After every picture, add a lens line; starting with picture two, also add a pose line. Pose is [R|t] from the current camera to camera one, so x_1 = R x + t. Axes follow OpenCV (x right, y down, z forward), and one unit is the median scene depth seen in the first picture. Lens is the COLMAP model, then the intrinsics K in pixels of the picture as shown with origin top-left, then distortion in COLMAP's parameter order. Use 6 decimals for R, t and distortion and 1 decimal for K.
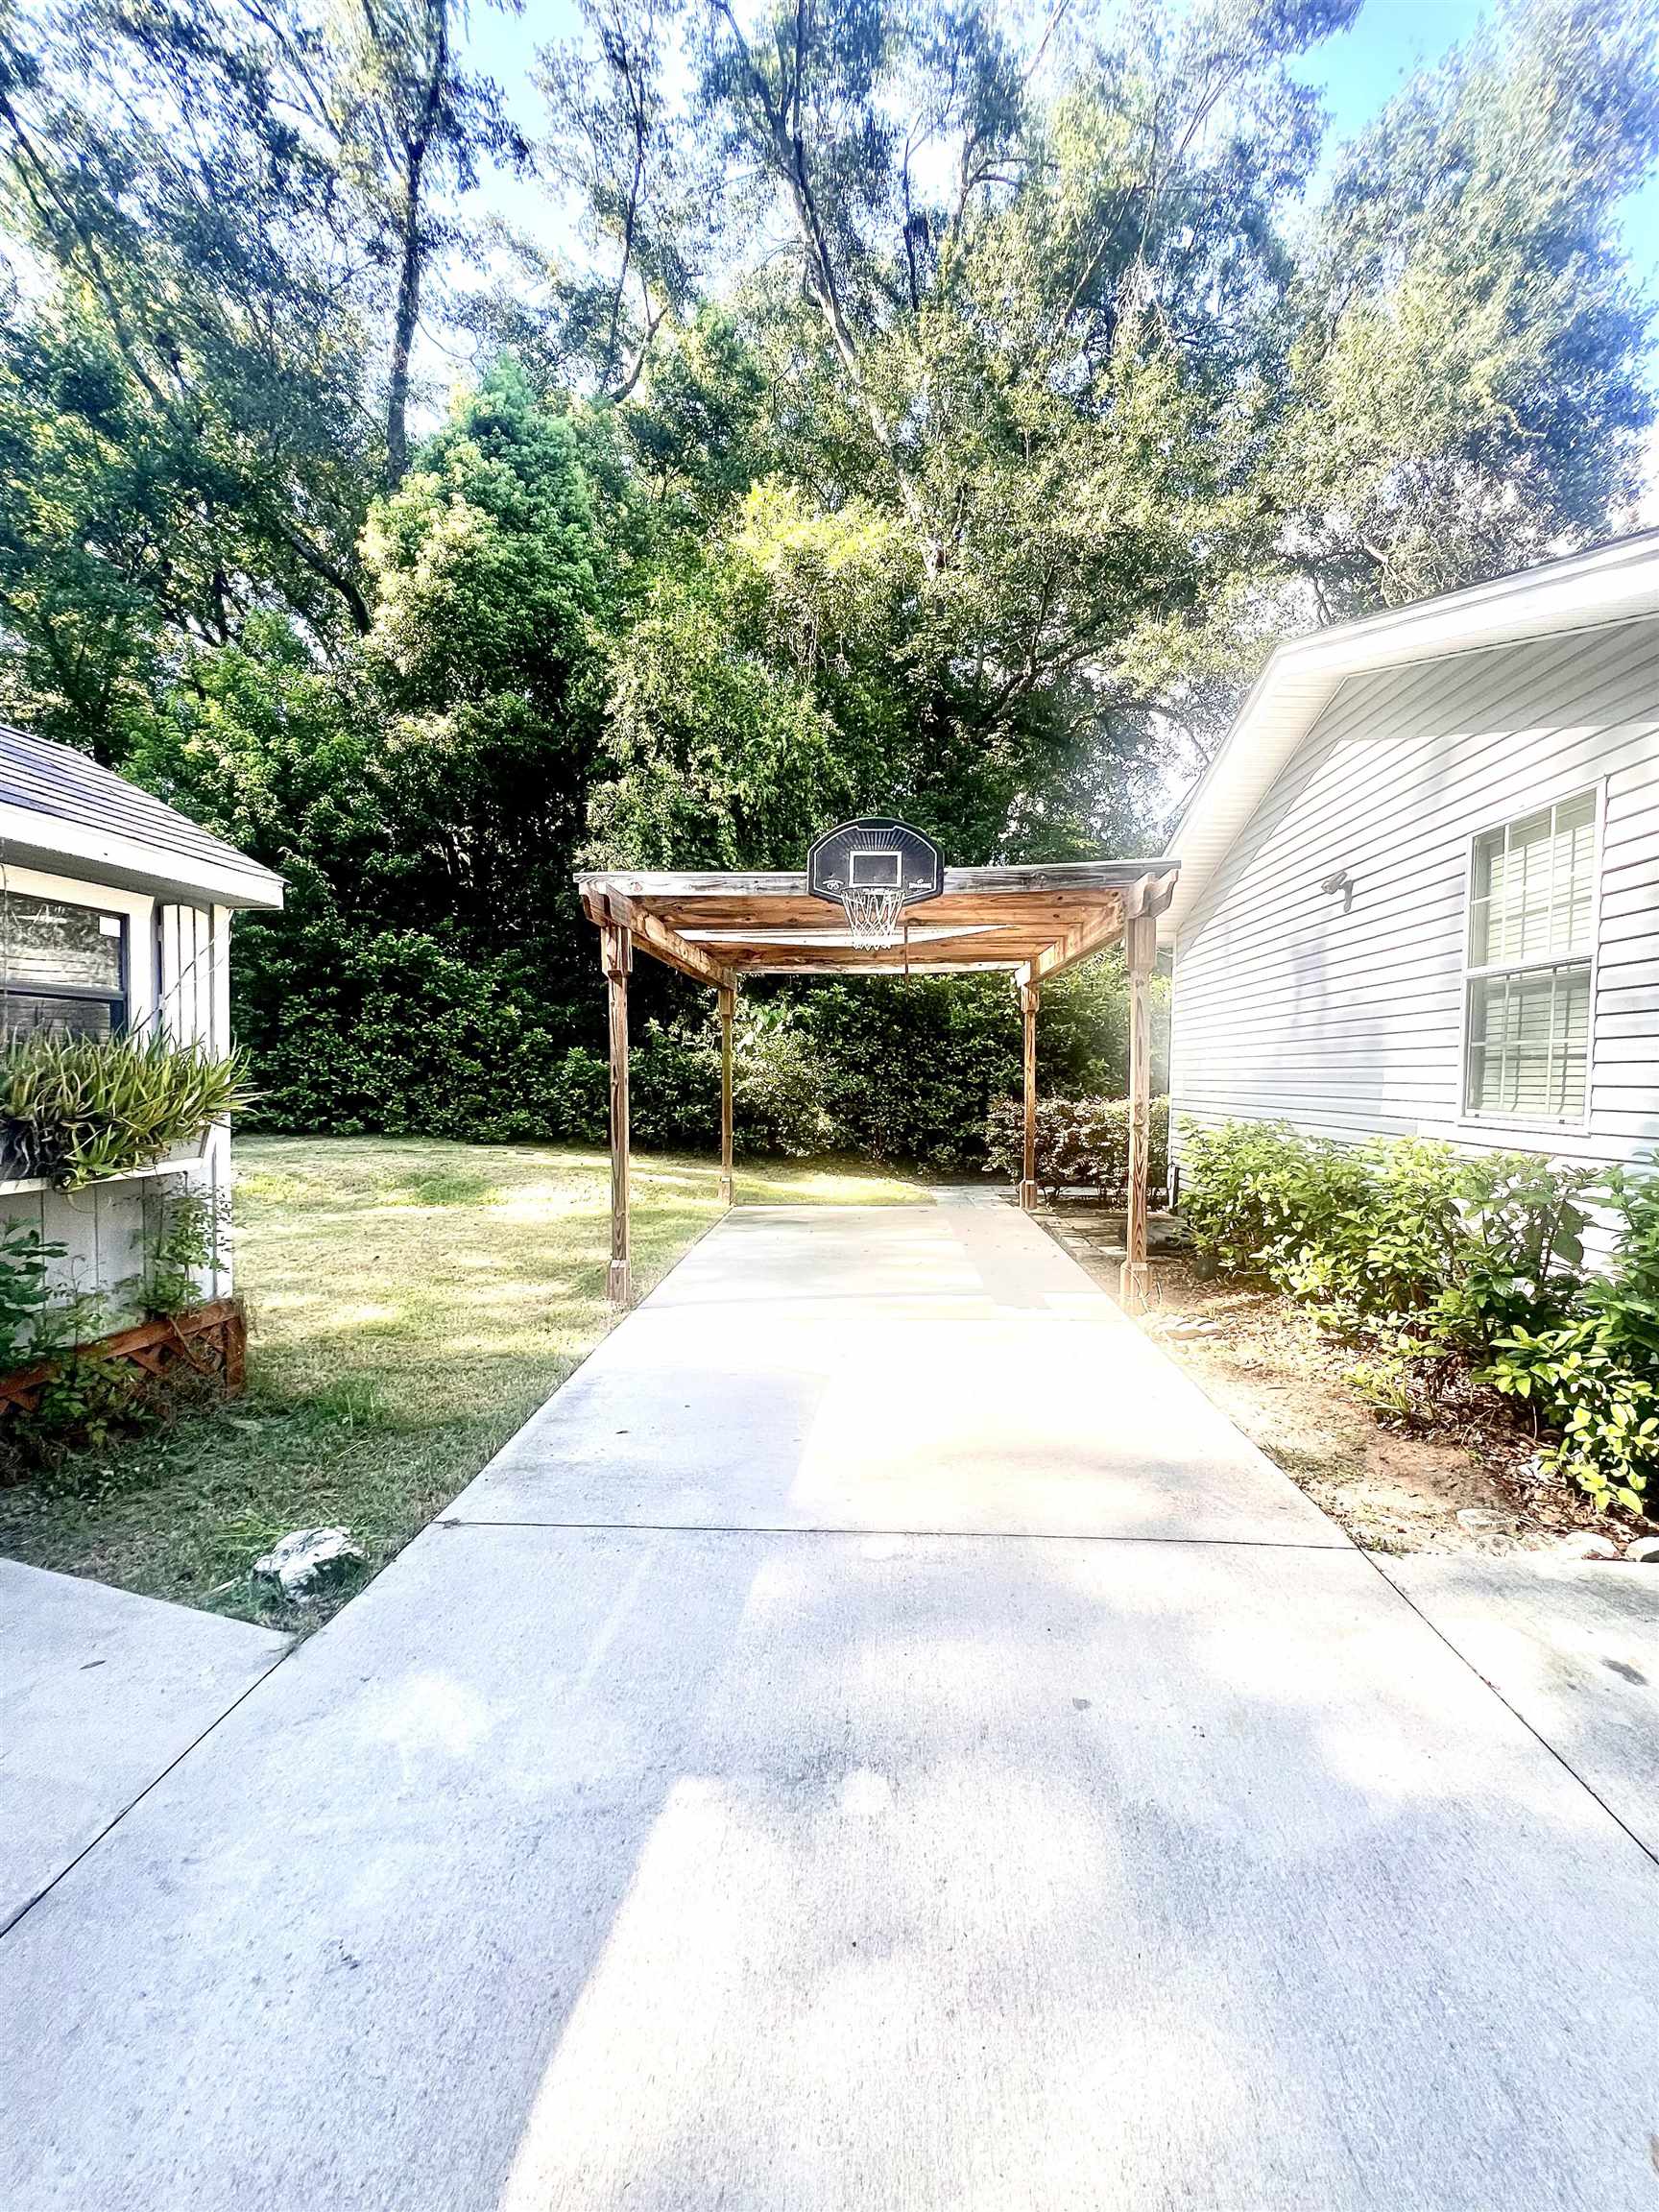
lens RADIAL K [[887.4, 0, 826.0], [0, 887.4, 1108.3], [0, 0, 1]] dist [-0.001585, -0.000137]
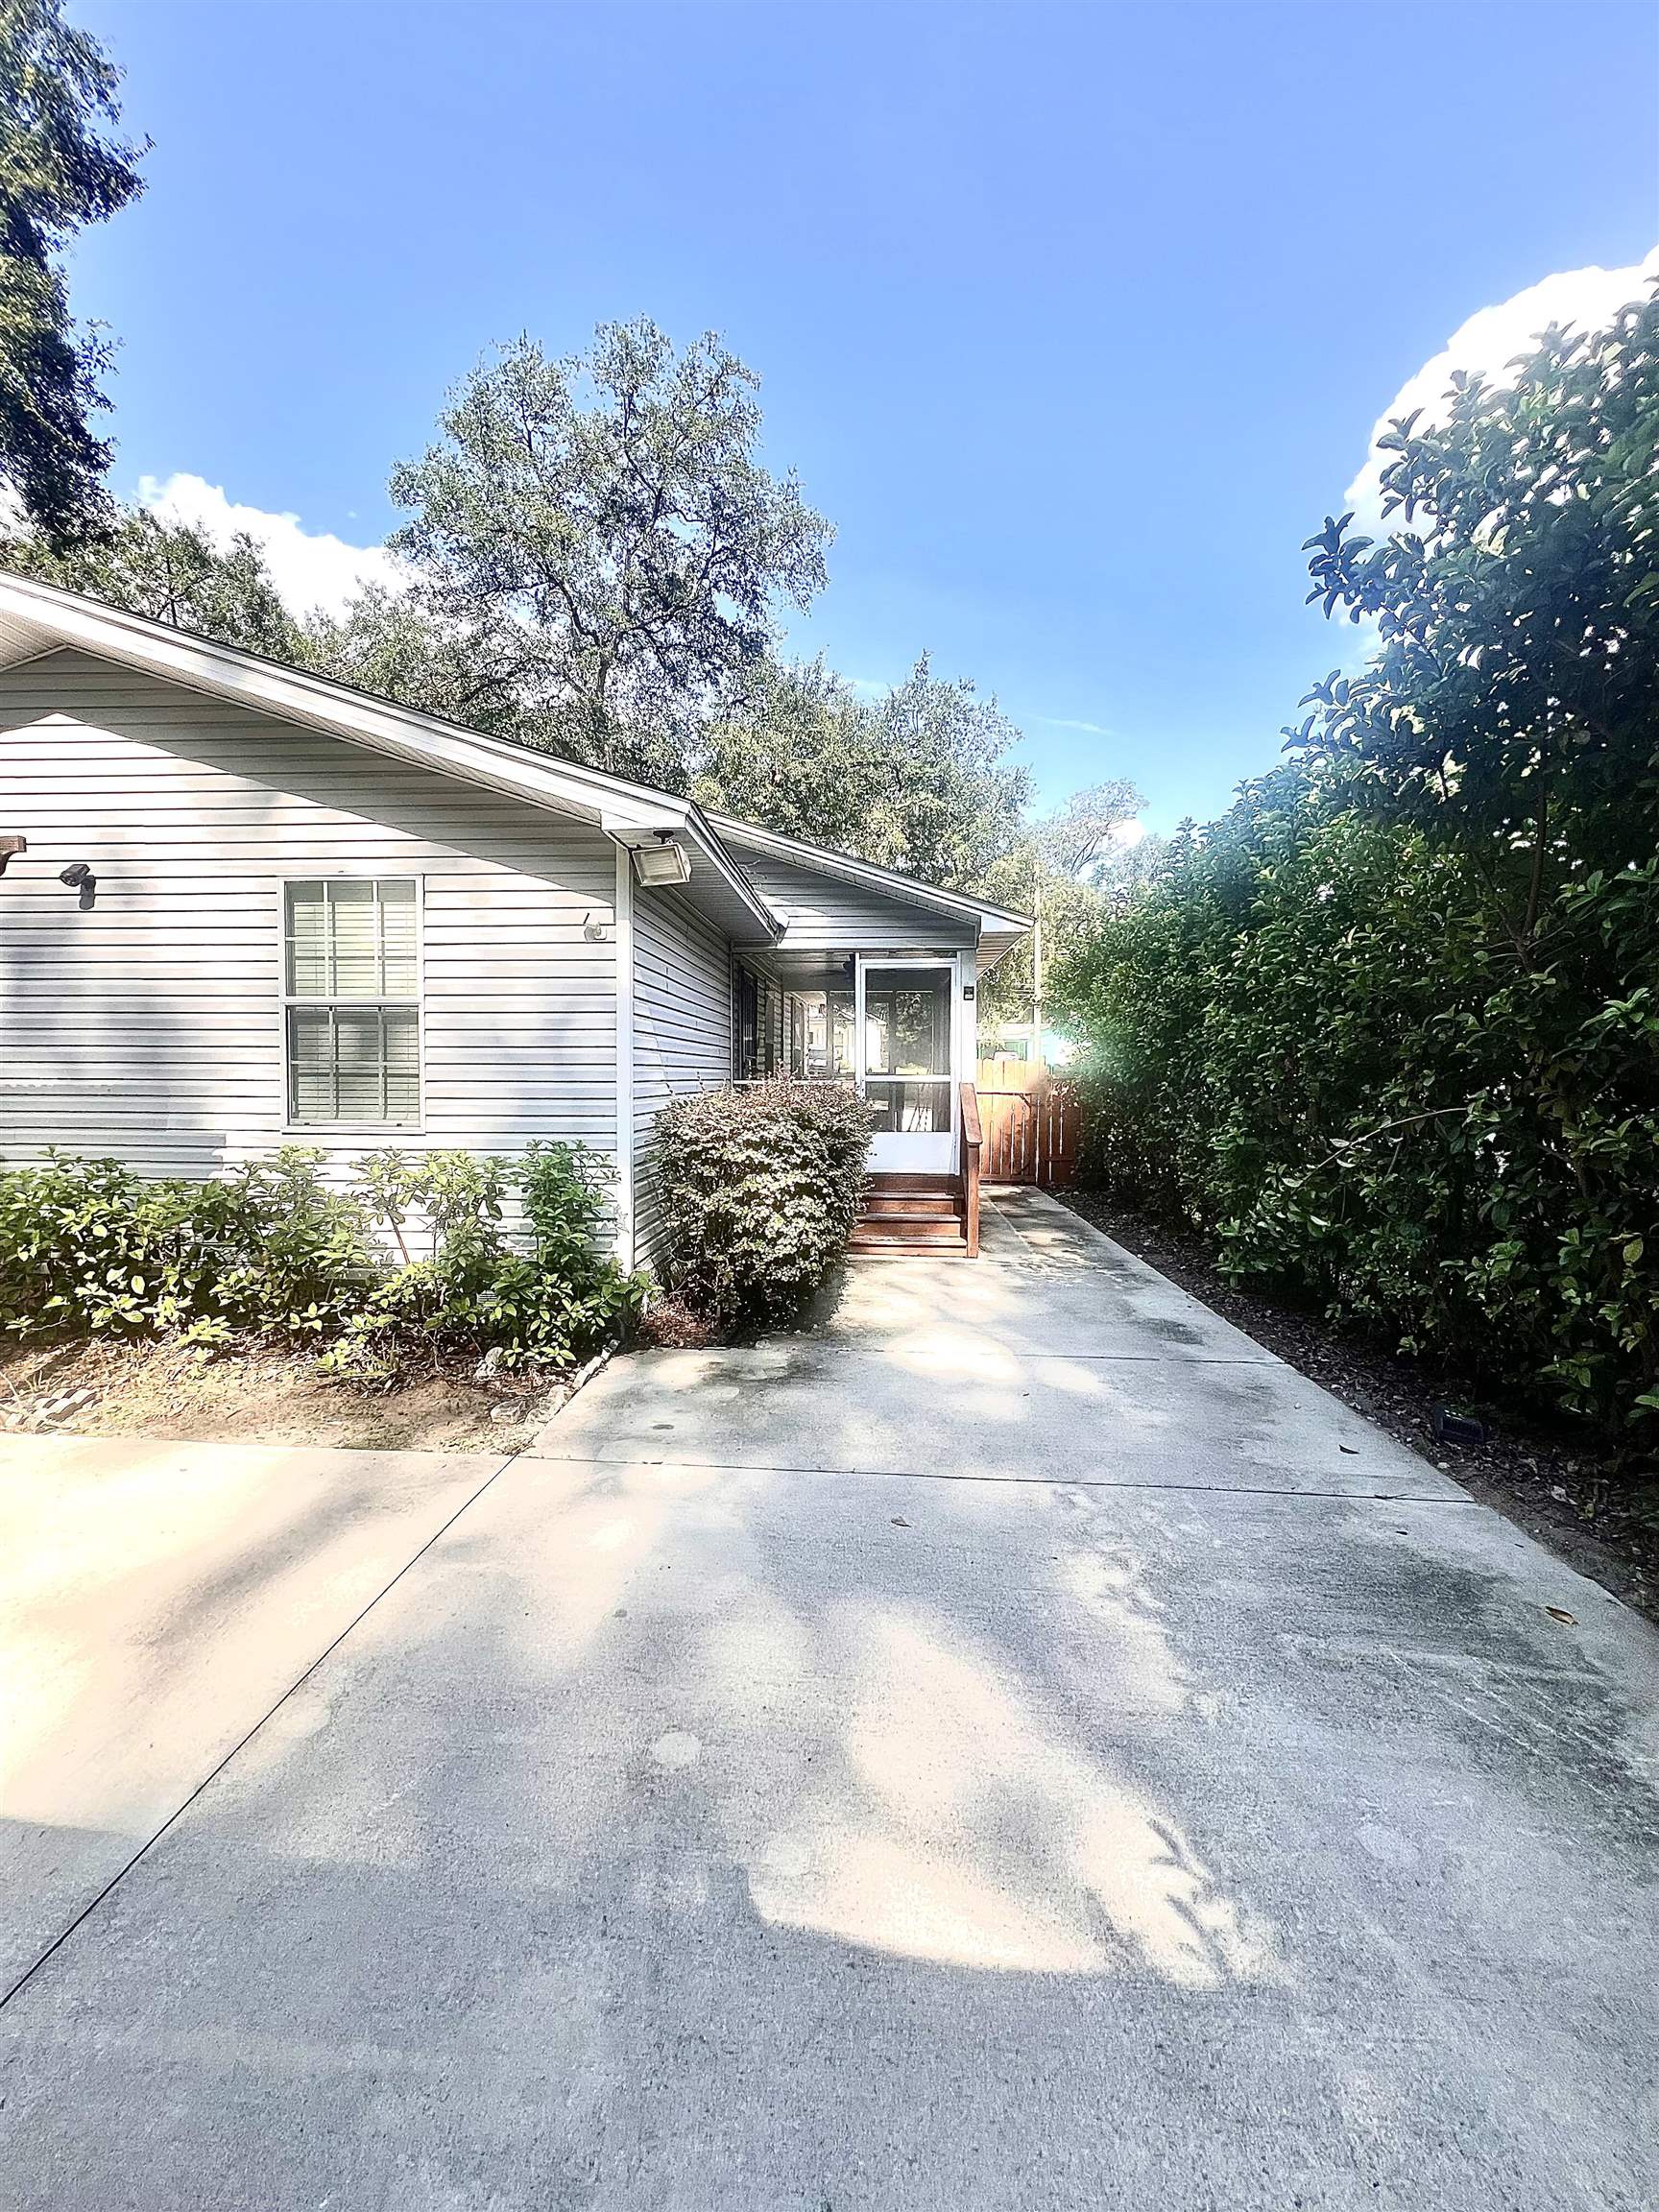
lens RADIAL K [[887.4, 0, 826.0], [0, 887.4, 1108.3], [0, 0, 1]] dist [-0.001585, -0.000137]
pose [[0.014473, -0.047563, 0.998763, -0.461452], [0.035110, 0.998276, 0.047032, -0.047165], [-0.999279, 0.034385, 0.016118, 0.327146]]
